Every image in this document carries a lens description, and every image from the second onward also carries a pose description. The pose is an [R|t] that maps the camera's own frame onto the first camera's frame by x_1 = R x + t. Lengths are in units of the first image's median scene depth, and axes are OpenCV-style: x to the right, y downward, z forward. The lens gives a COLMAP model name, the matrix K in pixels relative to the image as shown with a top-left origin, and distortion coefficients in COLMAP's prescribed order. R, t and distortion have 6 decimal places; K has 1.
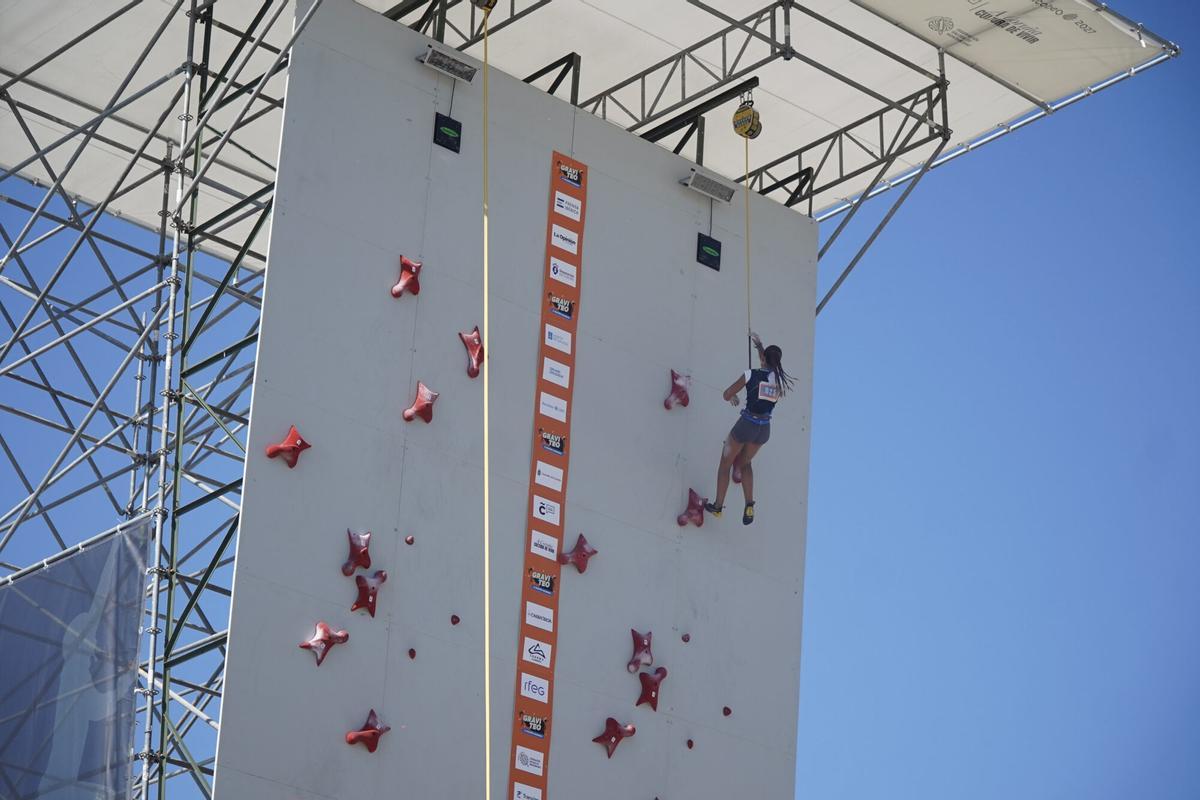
lens RADIAL K [[3367.9, 0, 663.1], [0, 3367.9, 348.6], [0, 0, 1]] dist [-0.466065, 0.816614]
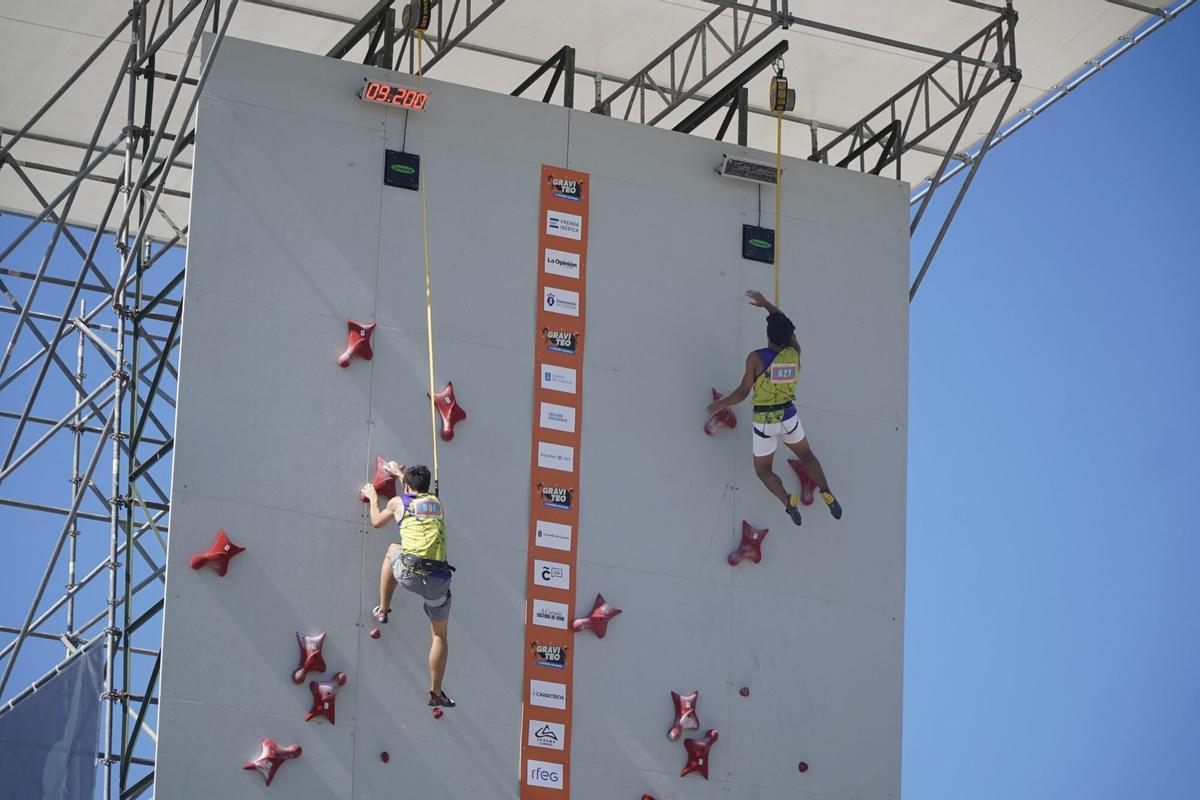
lens RADIAL K [[4311.4, 0, 603.9], [0, 4311.4, 377.1], [0, 0, 1]] dist [-0.831638, 4.293361]
pose [[0.957554, -0.109774, -0.266534, 0.288868], [0.128598, 0.990216, 0.054175, -0.064474], [0.257979, -0.086151, 0.962302, -0.103744]]
